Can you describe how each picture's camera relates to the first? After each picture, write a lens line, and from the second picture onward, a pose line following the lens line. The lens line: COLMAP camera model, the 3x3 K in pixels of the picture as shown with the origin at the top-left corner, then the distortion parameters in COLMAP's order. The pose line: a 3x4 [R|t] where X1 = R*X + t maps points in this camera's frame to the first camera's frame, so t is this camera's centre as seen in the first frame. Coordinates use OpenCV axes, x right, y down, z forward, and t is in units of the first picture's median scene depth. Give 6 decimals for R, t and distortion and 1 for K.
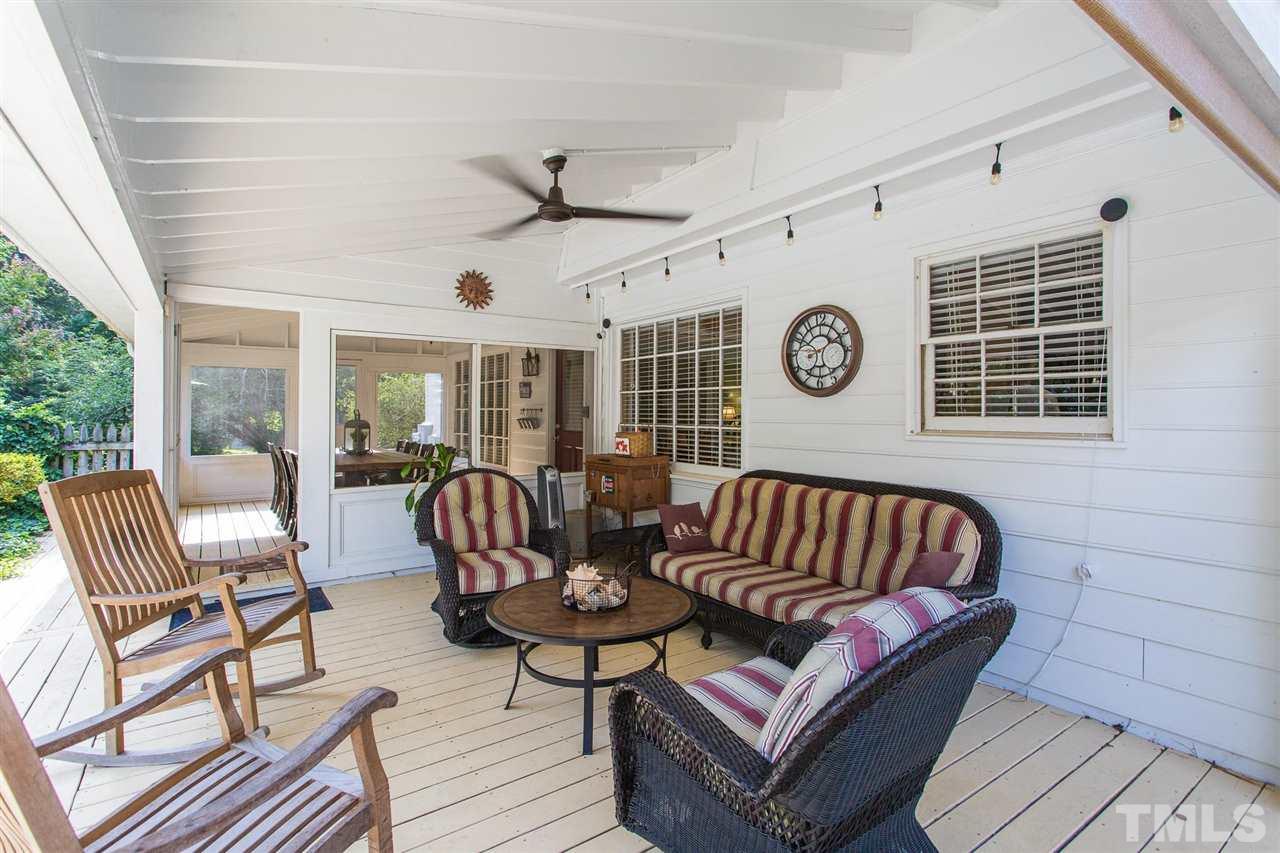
lens RADIAL K [[610.4, 0, 640.2], [0, 610.4, 417.5], [0, 0, 1]] dist [0.001904, 0.001179]
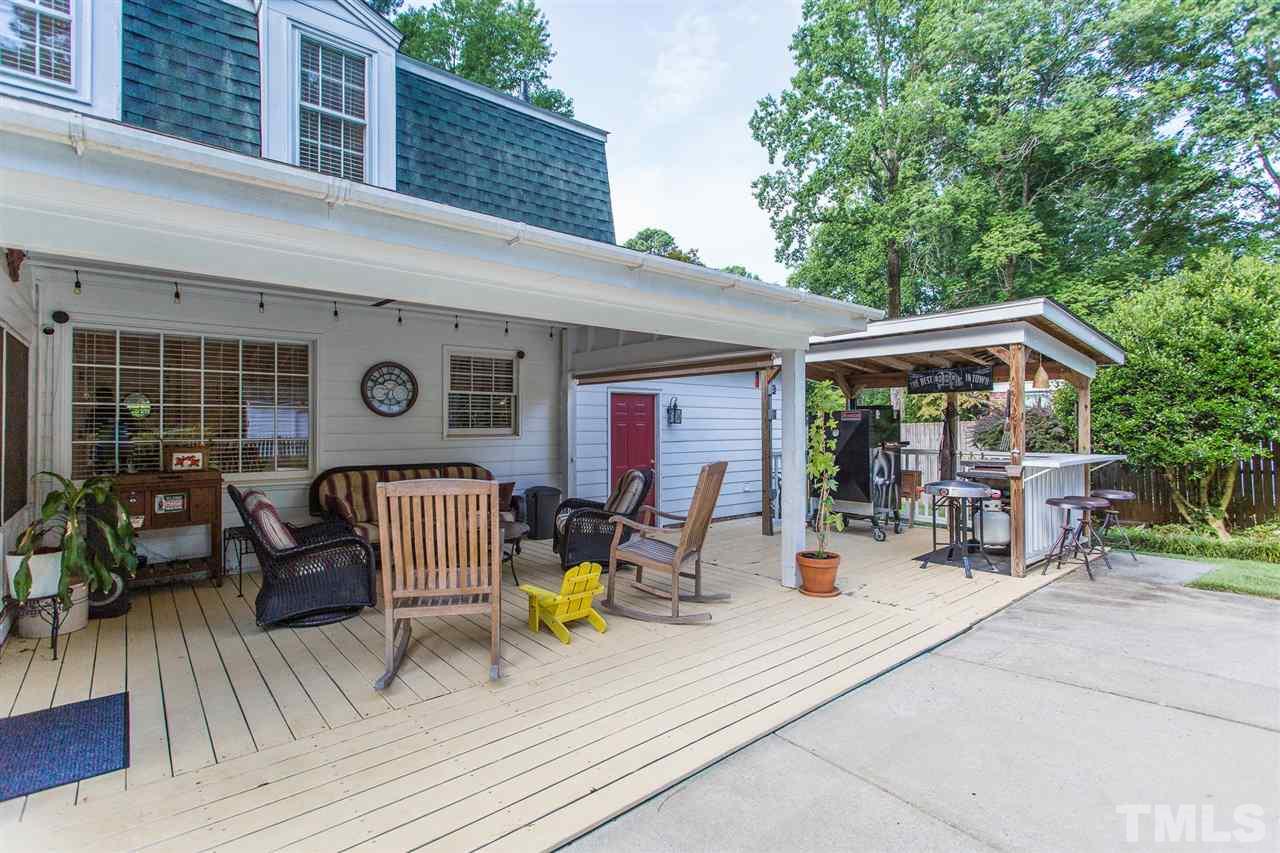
lens RADIAL K [[610.4, 0, 640.2], [0, 610.4, 417.5], [0, 0, 1]] dist [0.001904, 0.001179]
pose [[-0.082461, 0.010566, 0.996538, -1.369921], [0.006657, 0.999927, -0.010051, -0.011749], [-0.996572, 0.005805, -0.082526, 0.451354]]
